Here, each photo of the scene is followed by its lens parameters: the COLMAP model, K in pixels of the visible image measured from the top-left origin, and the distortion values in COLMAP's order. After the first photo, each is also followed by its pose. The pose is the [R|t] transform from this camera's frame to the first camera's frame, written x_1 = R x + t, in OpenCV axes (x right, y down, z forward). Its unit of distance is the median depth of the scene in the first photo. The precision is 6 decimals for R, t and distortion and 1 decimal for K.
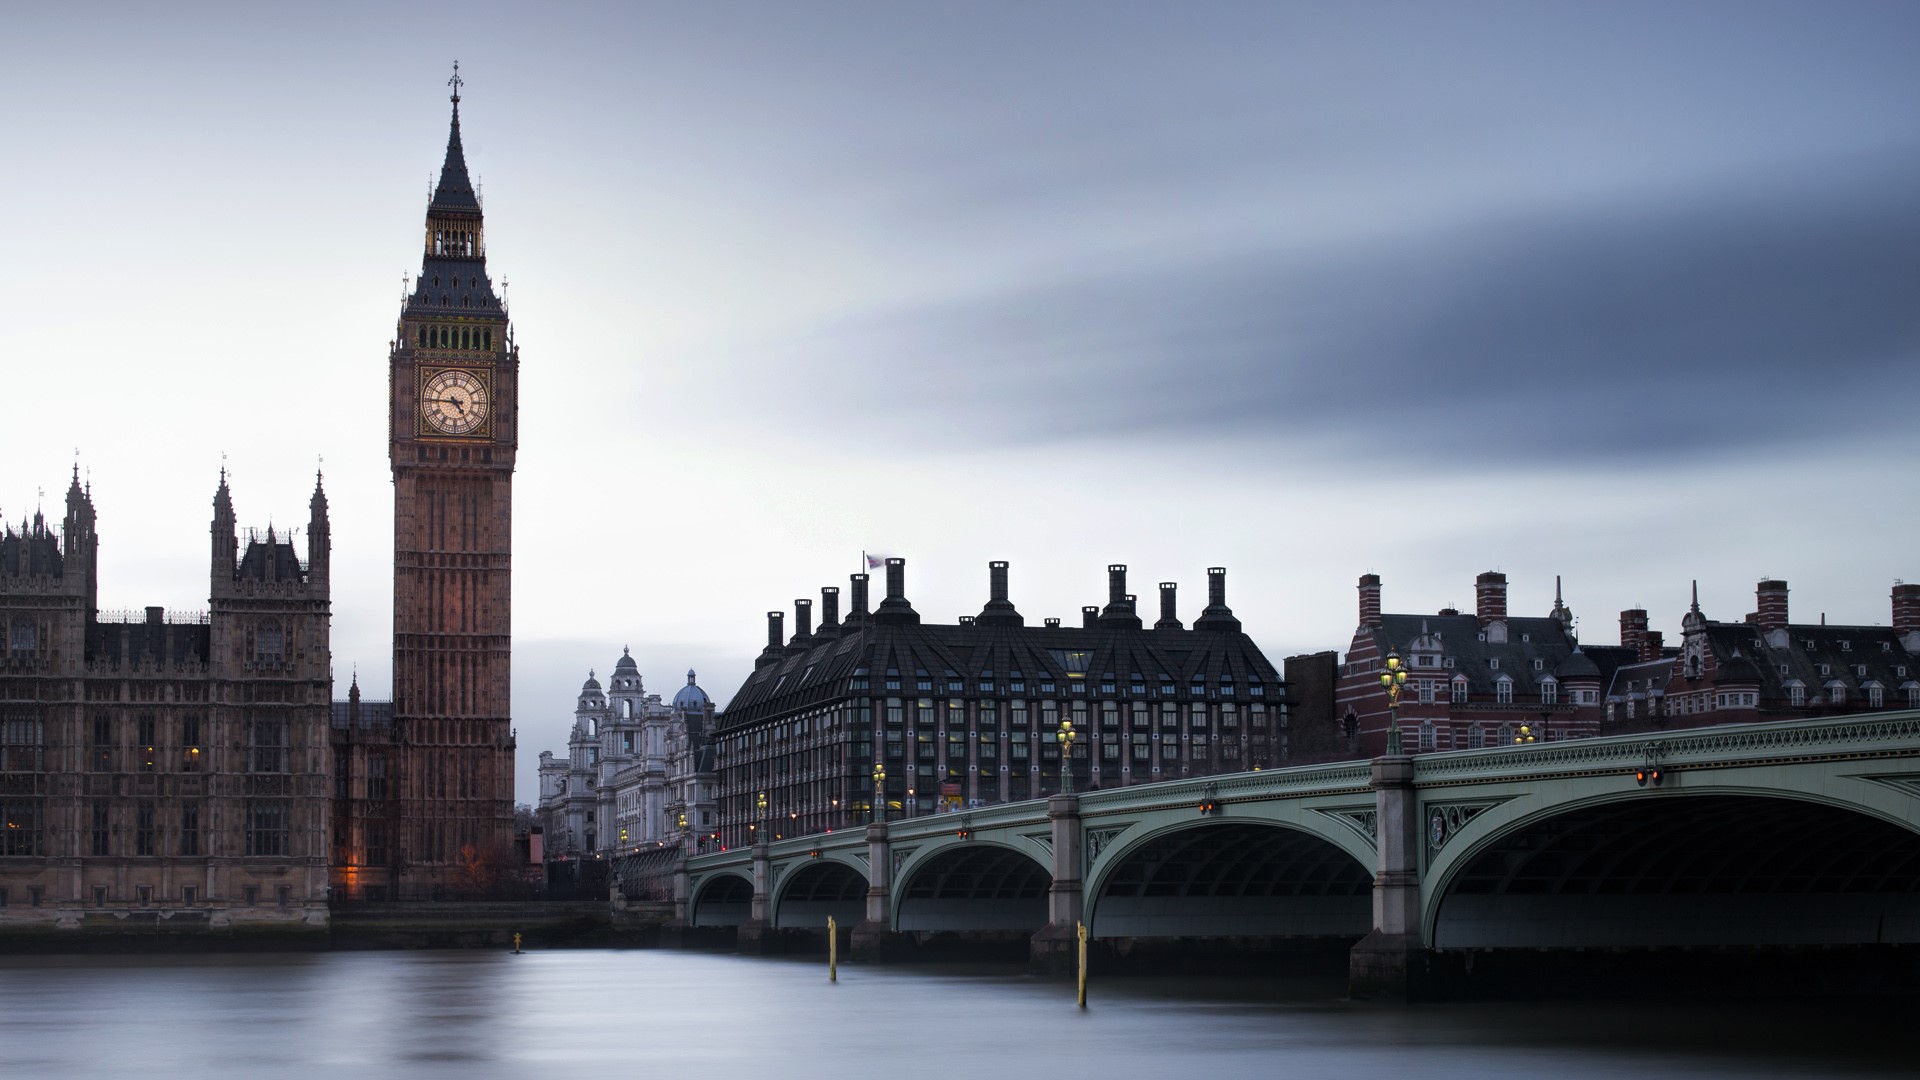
lens RADIAL K [[2884.8, 0, 958.0], [0, 2884.8, 700.5], [0, 0, 1]] dist [-0.000773, -0.060053]
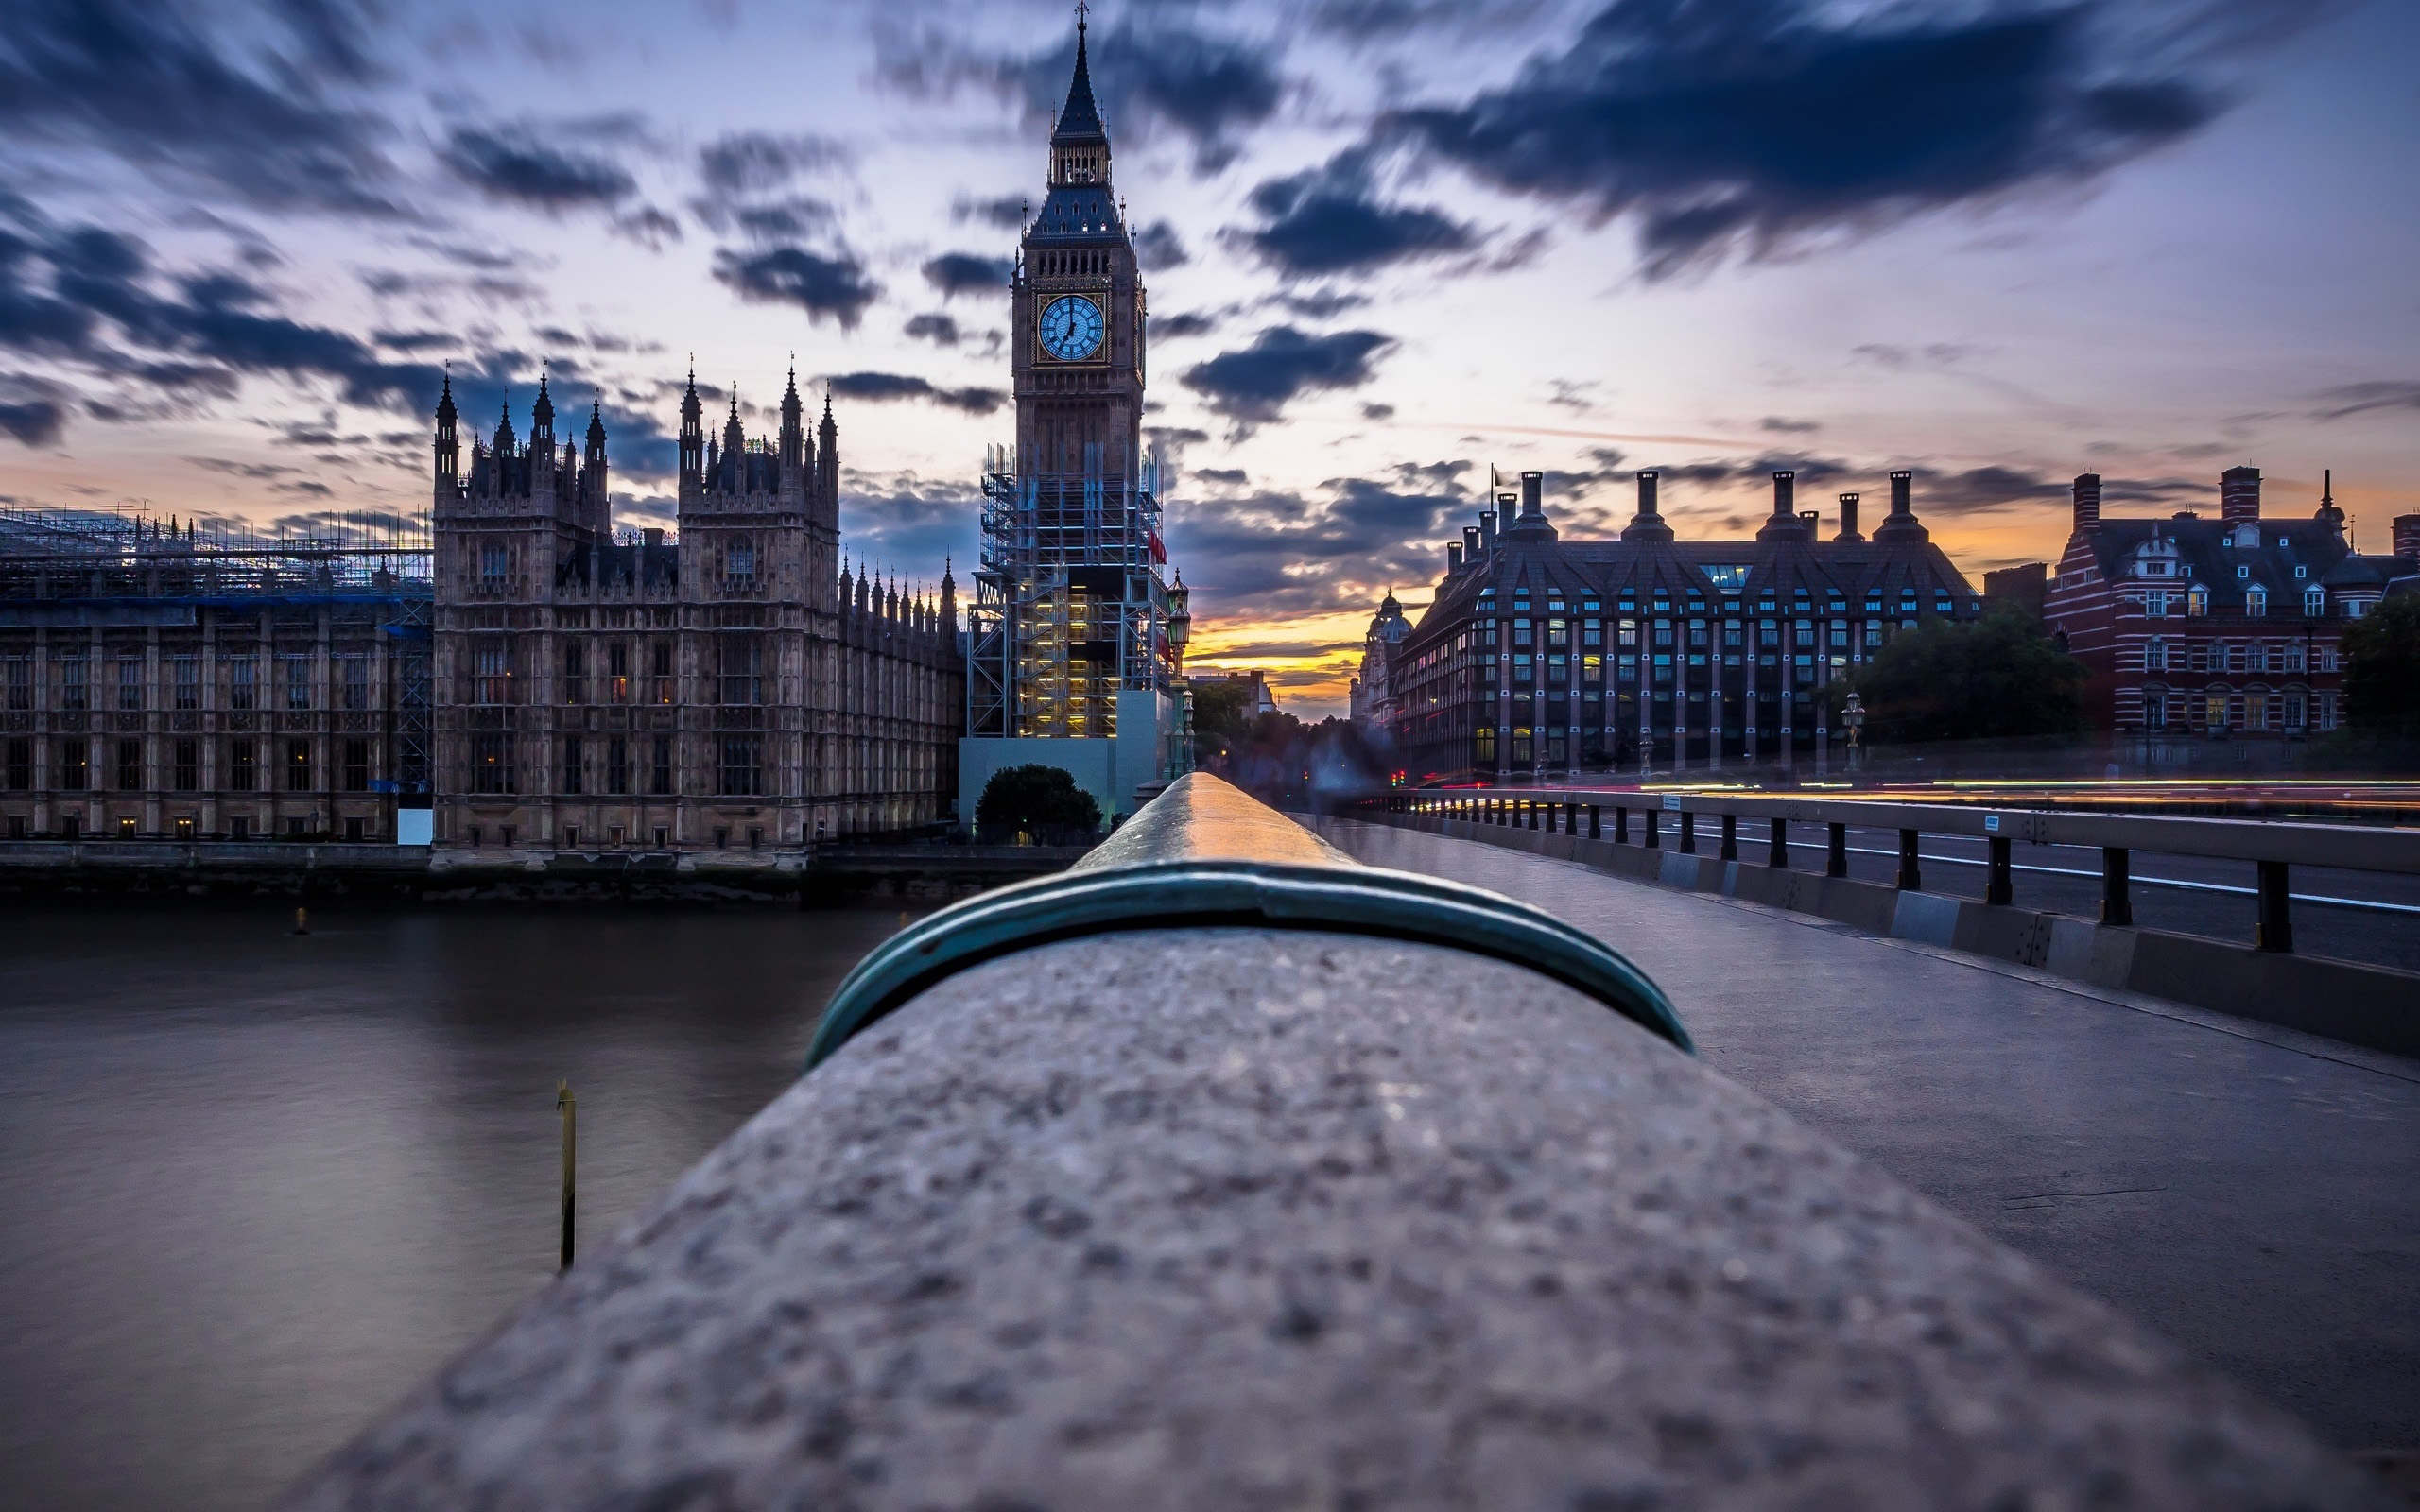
lens RADIAL K [[1920.6, 0, 1093.3], [0, 1920.6, 787.2], [0, 0, 1]] dist [-0.055218, 0.060149]
pose [[0.942275, 0.012113, -0.334621, 0.059162], [0.012769, 0.997319, 0.072058, 0.007527], [0.334596, -0.072171, 0.939594, 0.393556]]
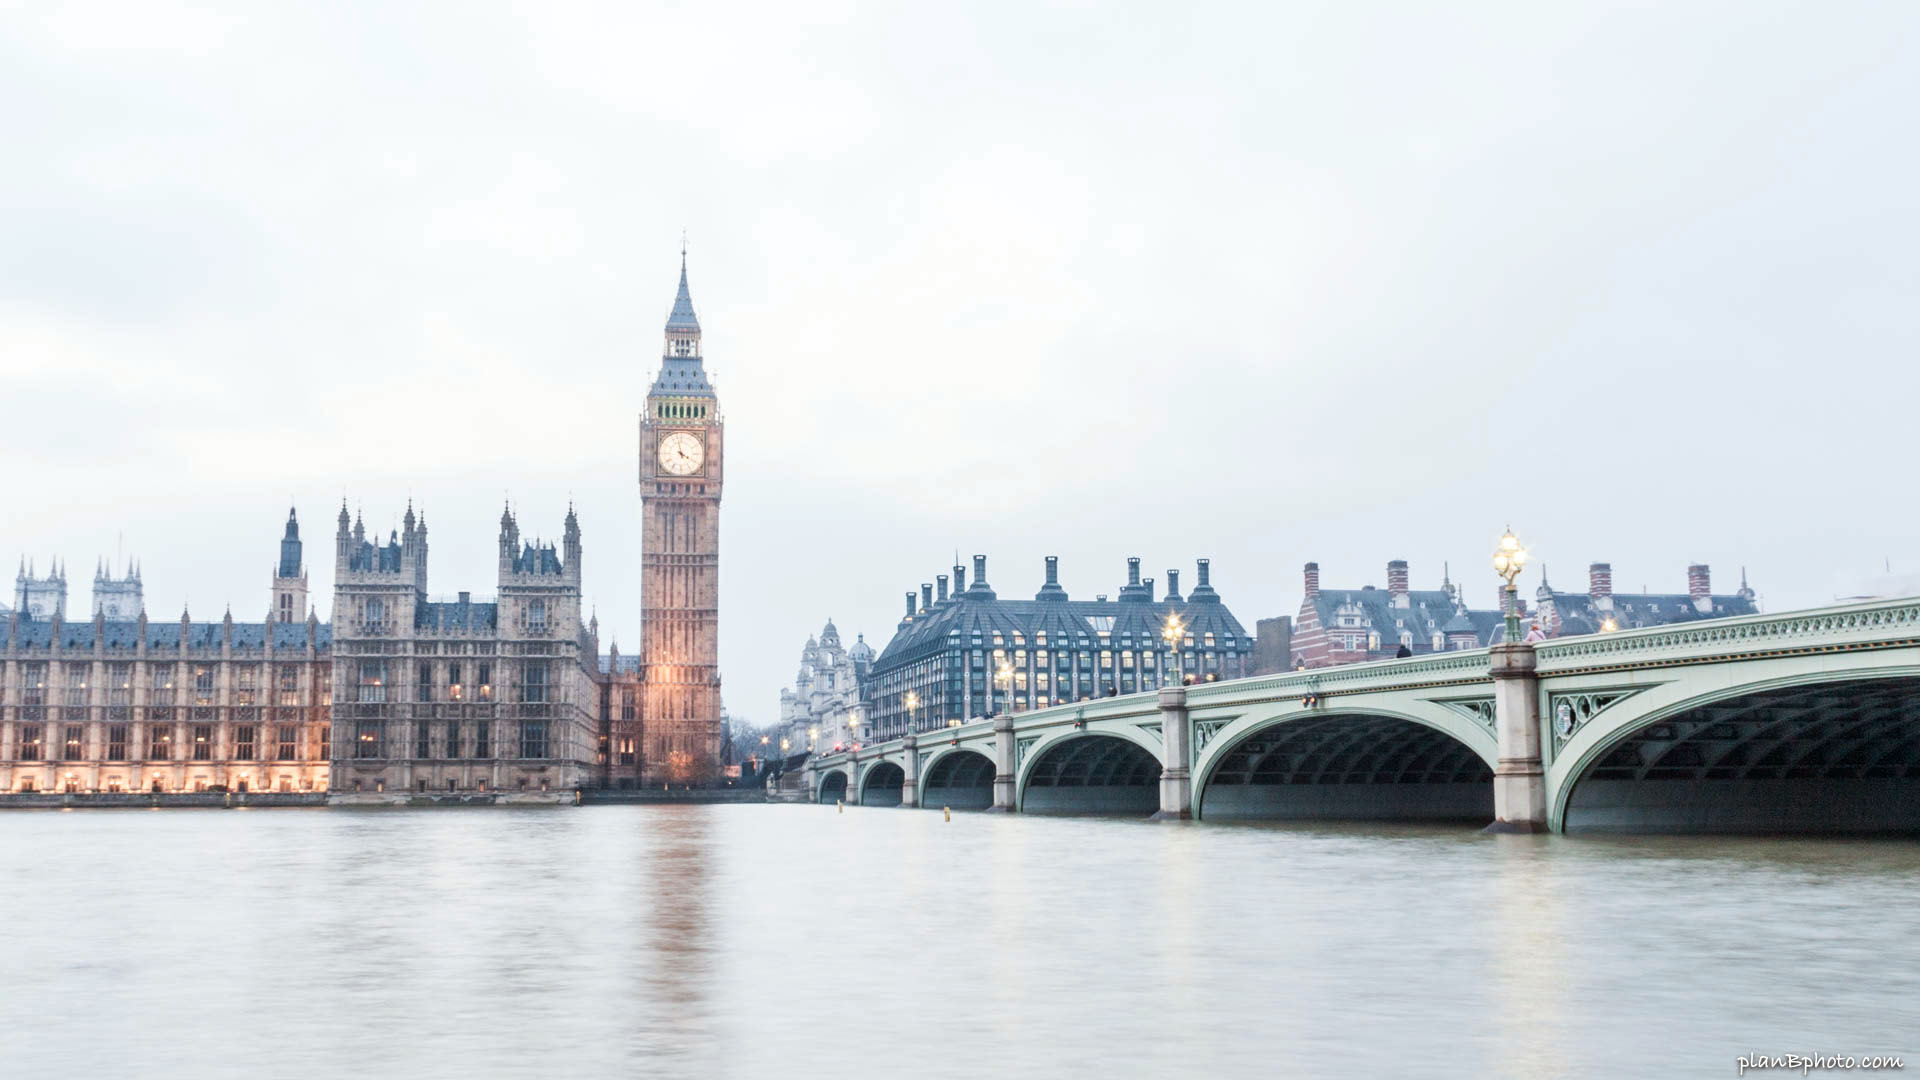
lens RADIAL K [[1942.7, 0, 1023.4], [0, 1942.7, 534.3], [0, 0, 1]] dist [-0.063200, 0.006685]
pose [[0.998522, -0.009967, -0.053426, 0.056381], [0.006722, 0.998141, -0.060580, 0.000476], [0.053931, 0.060131, 0.996733, 0.011700]]
